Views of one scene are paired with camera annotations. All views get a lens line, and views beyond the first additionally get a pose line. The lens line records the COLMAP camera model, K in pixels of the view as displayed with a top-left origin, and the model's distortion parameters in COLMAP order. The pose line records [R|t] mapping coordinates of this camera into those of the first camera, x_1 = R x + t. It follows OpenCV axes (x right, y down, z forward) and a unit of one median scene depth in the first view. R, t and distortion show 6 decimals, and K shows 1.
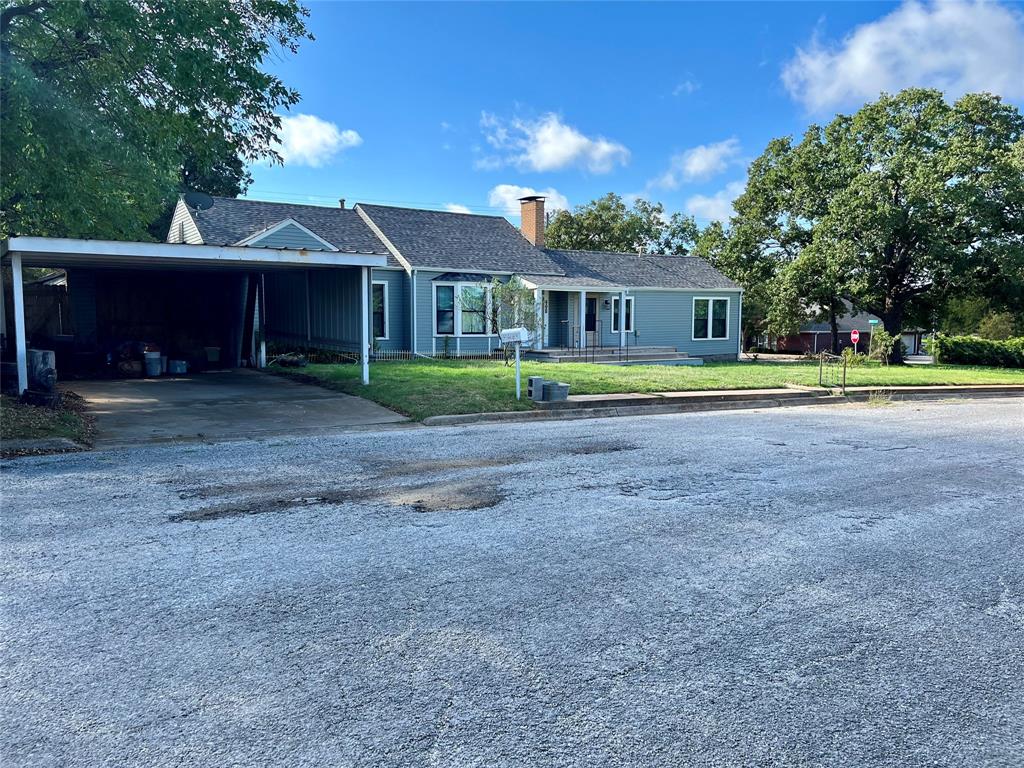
lens RADIAL K [[774.2, 0, 511.7], [0, 774.2, 384.3], [0, 0, 1]] dist [0.048312, -0.061445]
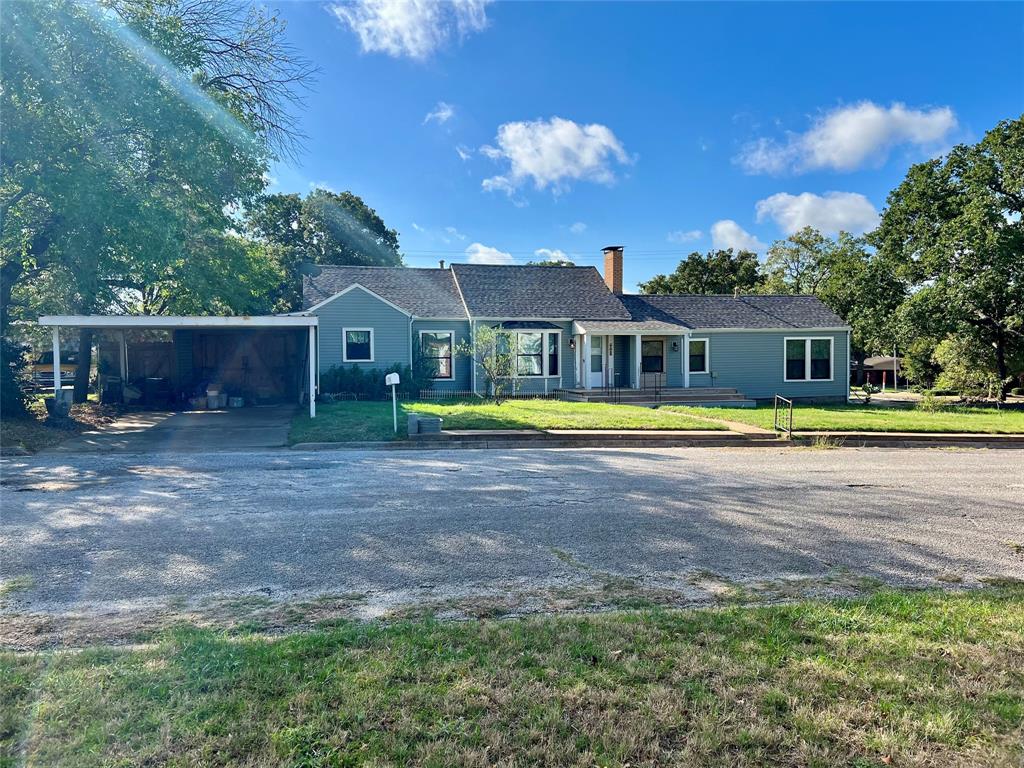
lens RADIAL K [[774.2, 0, 512.0], [0, 774.2, 383.4], [0, 0, 1]] dist [0.048312, -0.061445]
pose [[0.929852, 0.003362, -0.367918, 0.316648], [-0.021943, 0.998685, -0.046332, -0.002168], [0.367278, 0.051155, 0.928703, -0.034853]]
